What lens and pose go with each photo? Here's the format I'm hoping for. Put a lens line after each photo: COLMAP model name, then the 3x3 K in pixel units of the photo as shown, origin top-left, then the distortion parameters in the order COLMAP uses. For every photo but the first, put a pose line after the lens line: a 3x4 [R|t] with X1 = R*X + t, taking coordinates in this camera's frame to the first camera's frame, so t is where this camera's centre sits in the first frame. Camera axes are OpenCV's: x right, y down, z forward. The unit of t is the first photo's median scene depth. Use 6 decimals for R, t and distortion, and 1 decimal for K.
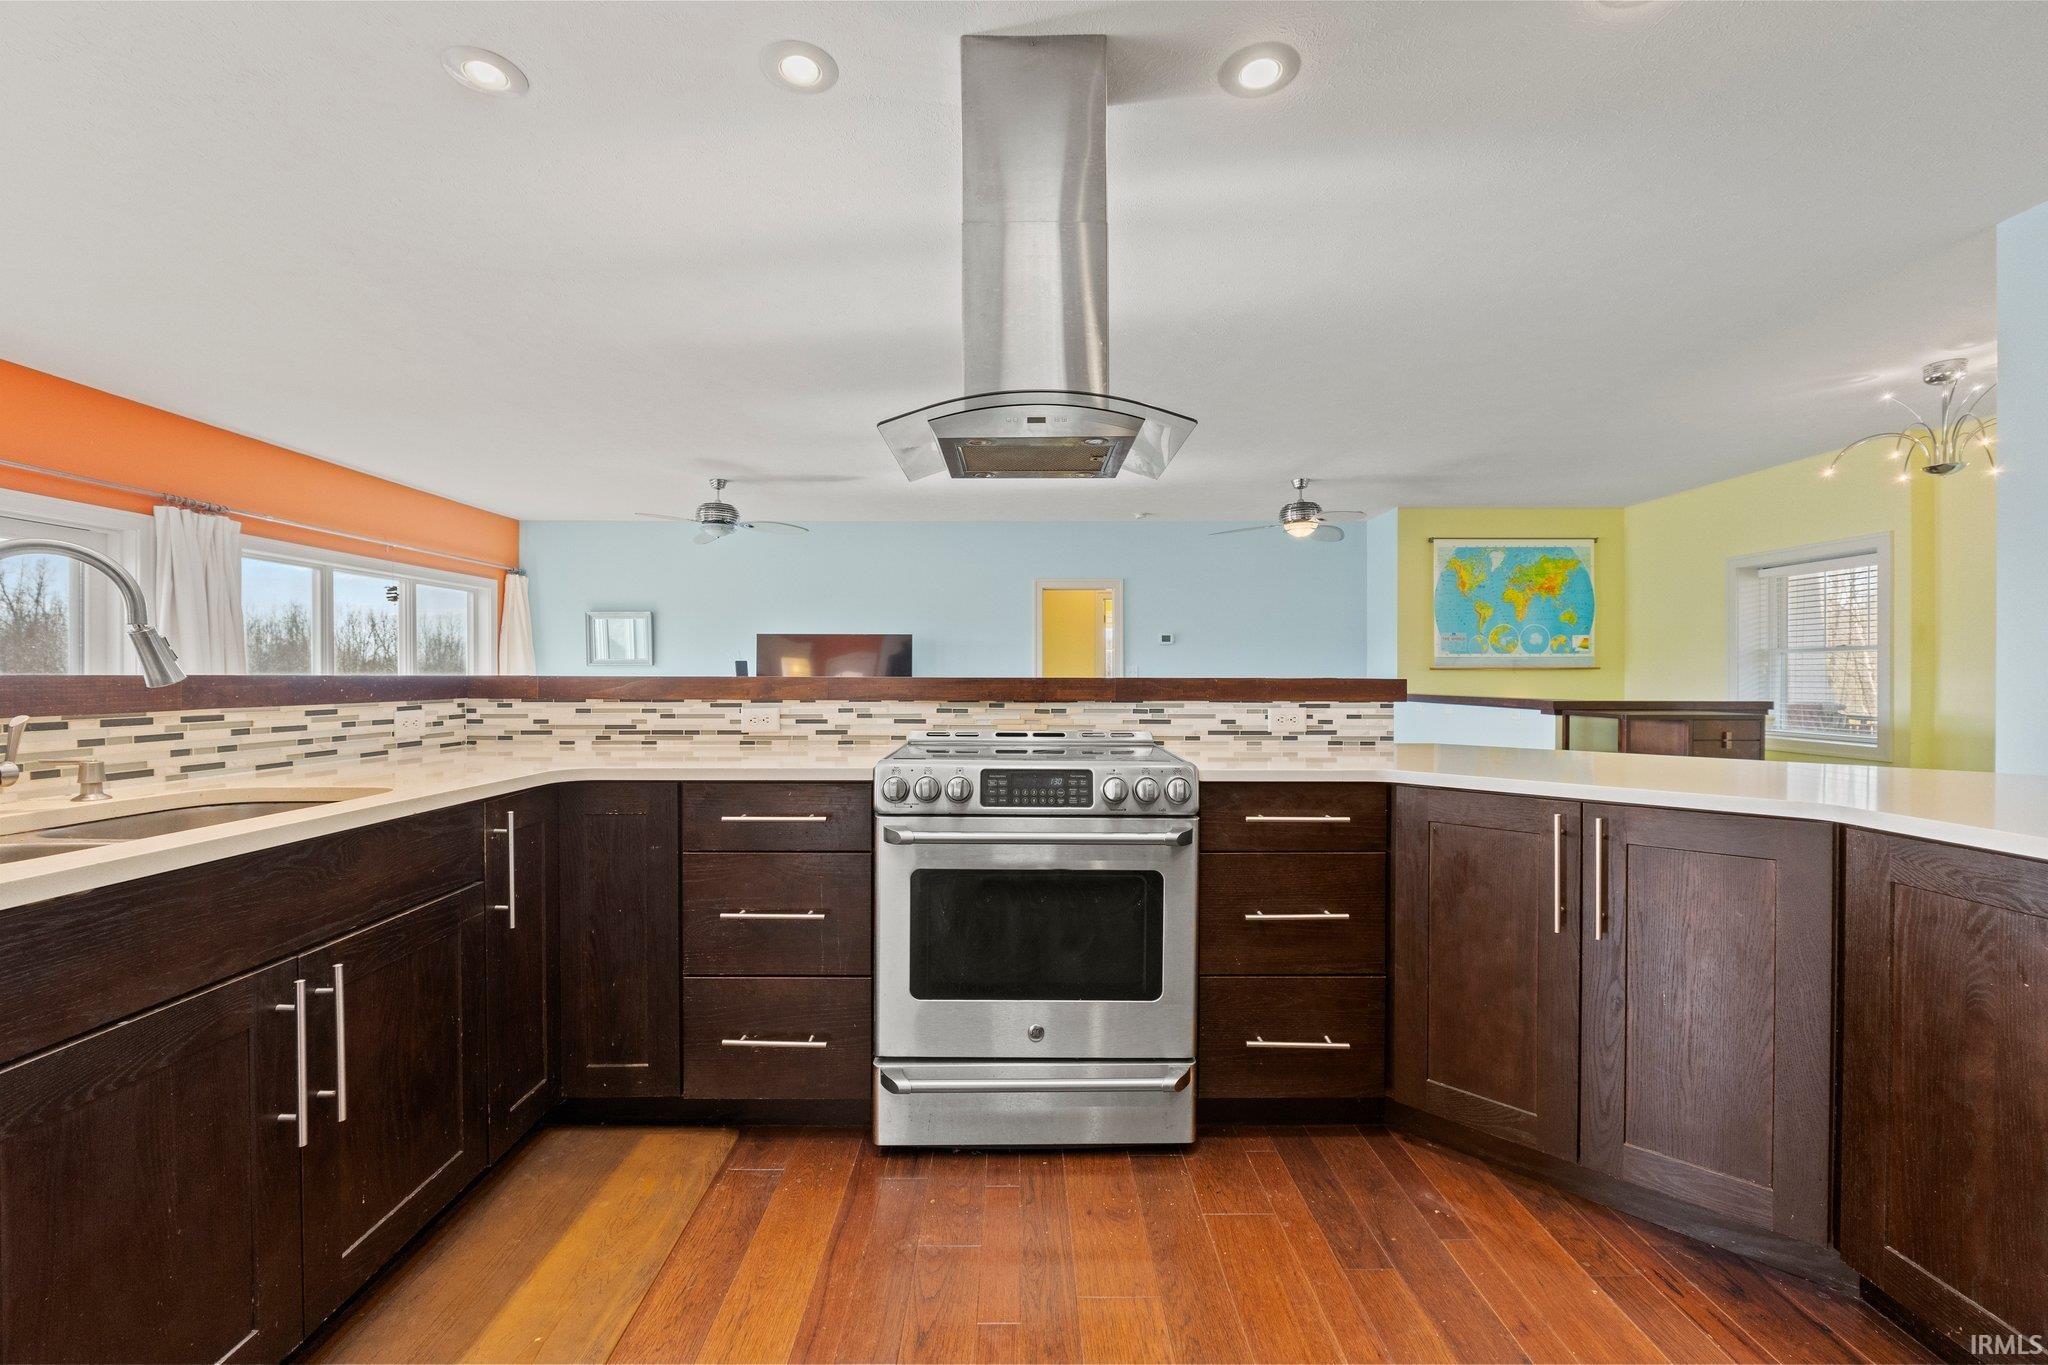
lens RADIAL K [[850.6, 0, 1016.8], [0, 850.6, 676.6], [0, 0, 1]] dist [-0.009890, 0.000419]
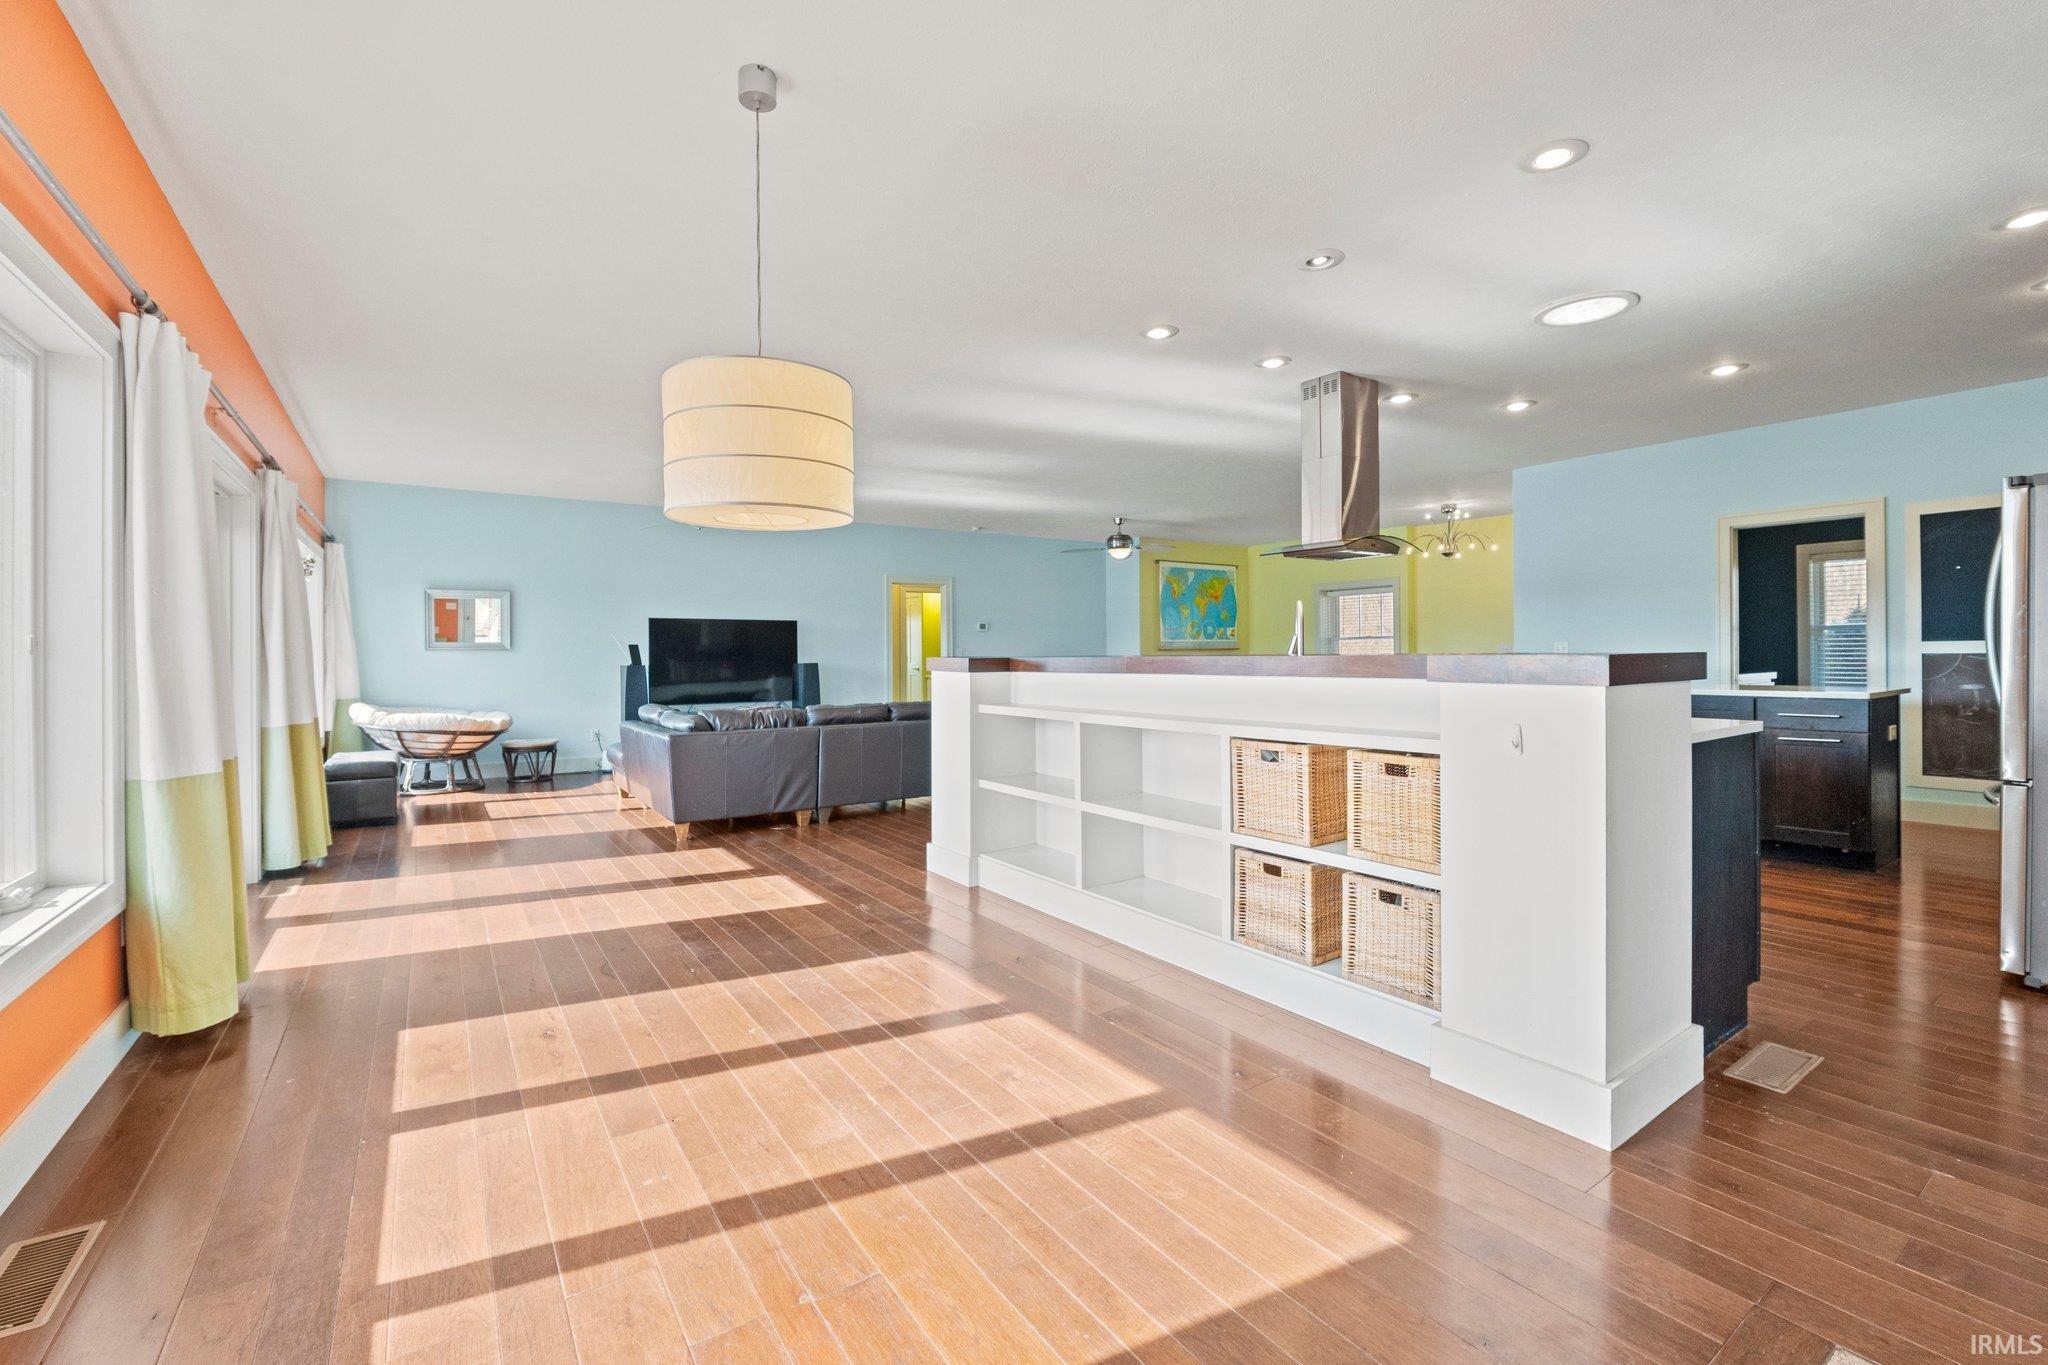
lens RADIAL K [[884.6, 0, 1036.6], [0, 884.6, 651.3], [0, 0, 1]] dist [-0.000447, -0.000186]
pose [[0.819744, -0.005533, 0.572704, -1.708413], [0.010540, 0.999930, -0.005426, -0.002003], [-0.572634, 0.010484, 0.819744, -0.382905]]
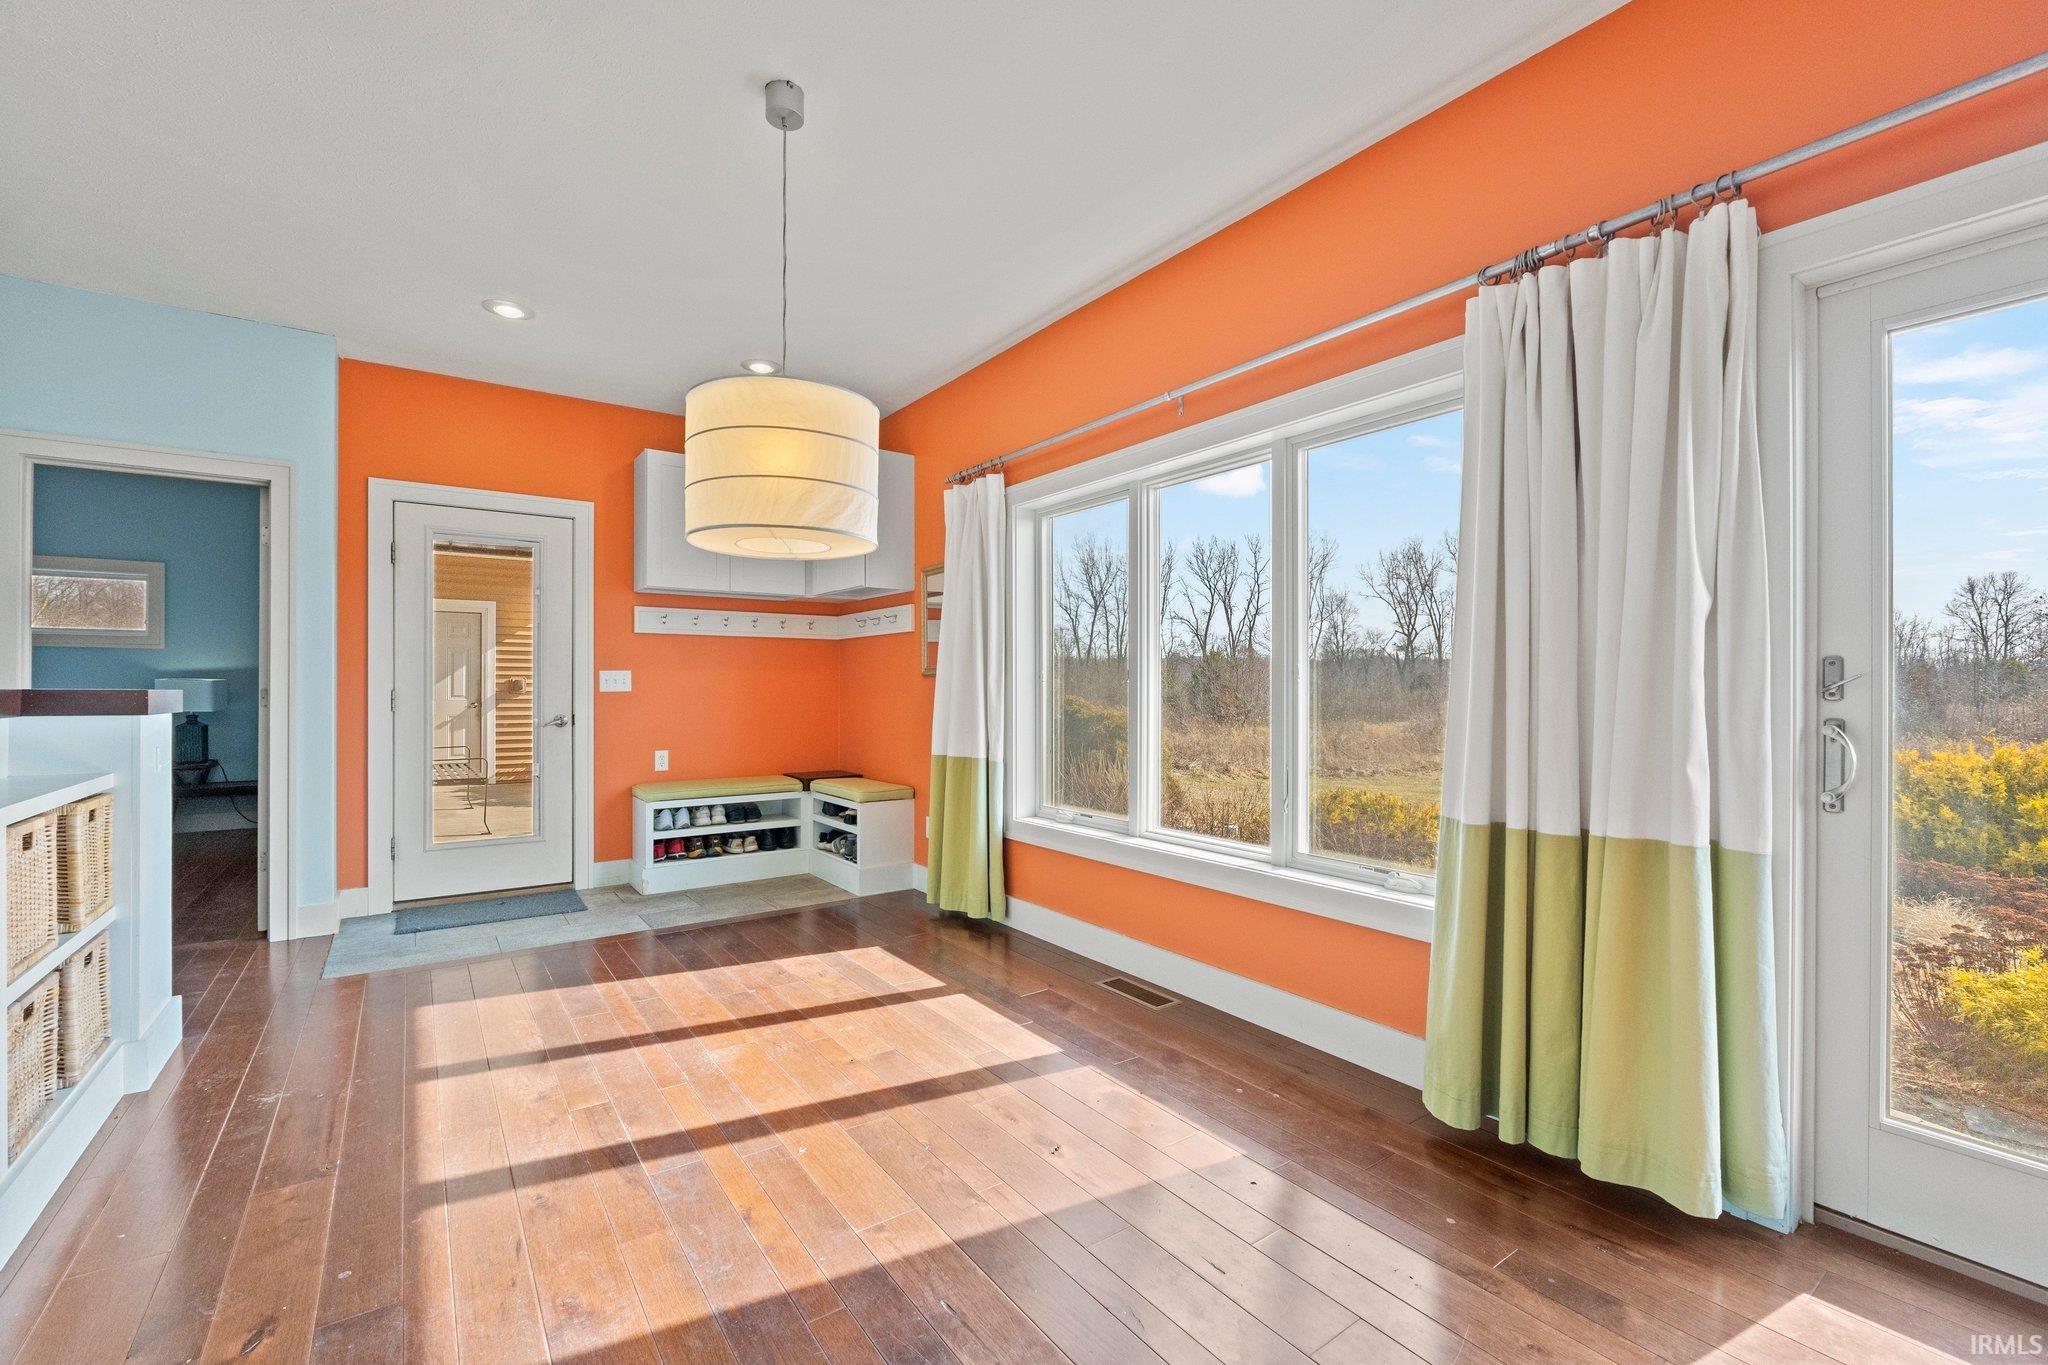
lens RADIAL K [[851.6, 0, 1015.7], [0, 851.6, 688.5], [0, 0, 1]] dist [-0.009874, -0.000085]
pose [[-0.812845, -0.002492, -0.582475, -1.088517], [-0.004237, 0.999990, 0.001634, -0.004182], [0.582465, 0.003796, -0.812847, 1.423178]]
